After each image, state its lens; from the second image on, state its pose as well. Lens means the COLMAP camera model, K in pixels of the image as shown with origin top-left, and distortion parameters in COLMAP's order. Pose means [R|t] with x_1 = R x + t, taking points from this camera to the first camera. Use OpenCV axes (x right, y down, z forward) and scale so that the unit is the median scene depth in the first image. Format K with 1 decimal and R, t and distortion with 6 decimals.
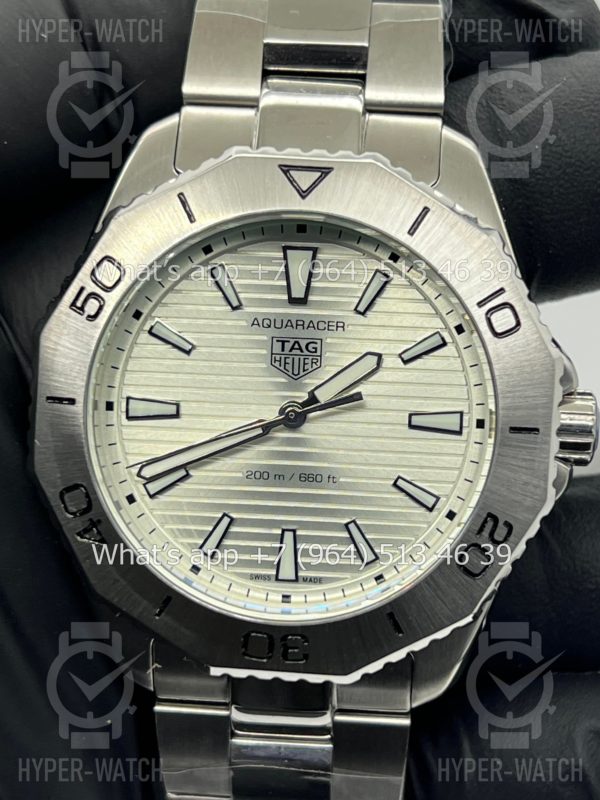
lens RADIAL K [[1921.4, 0, 300.8], [0, 1921.4, 398.0], [0, 0, 1]] dist [0.209283, 0.000000]
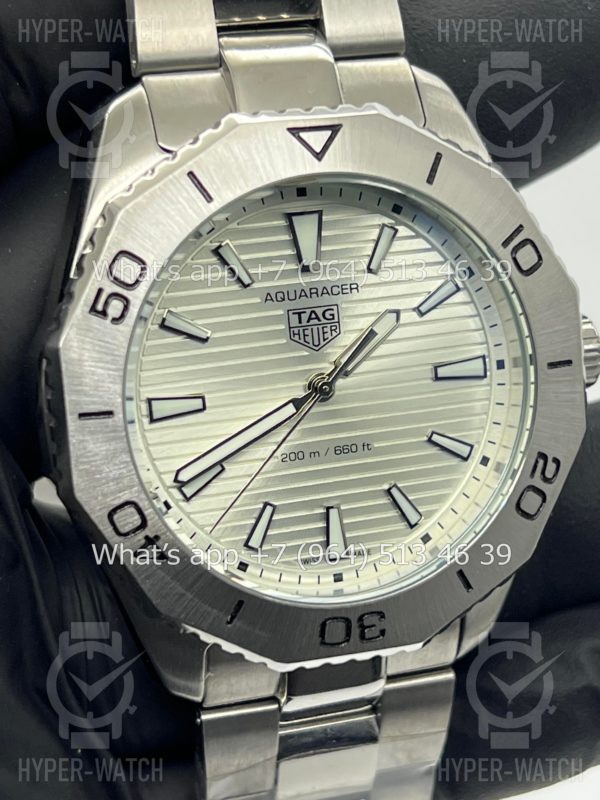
lens RADIAL K [[1921.4, 0, 297.9], [0, 1921.4, 398.5], [0, 0, 1]] dist [0.209283, 0.000000]
pose [[0.925298, -0.170613, 0.338697, -0.338442], [0.151972, 0.985058, 0.081030, -0.064875], [-0.347461, -0.023505, 0.937400, 0.110895]]
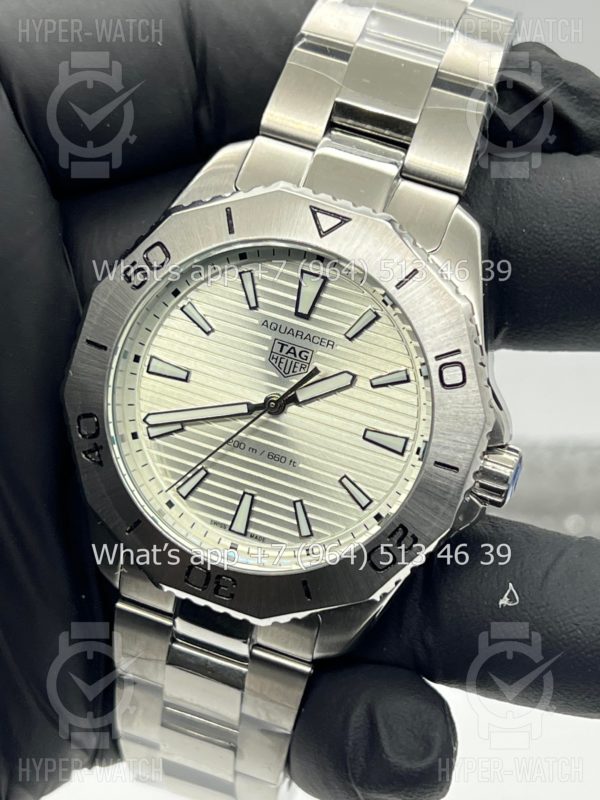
lens RADIAL K [[1921.4, 0, 296.4], [0, 1921.4, 406.5], [0, 0, 1]] dist [0.209283, 0.000000]
pose [[0.958499, 0.259404, -0.118273, 0.154297], [-0.253026, 0.965182, 0.066342, -0.074631], [0.131364, -0.033662, 0.990763, -0.212709]]
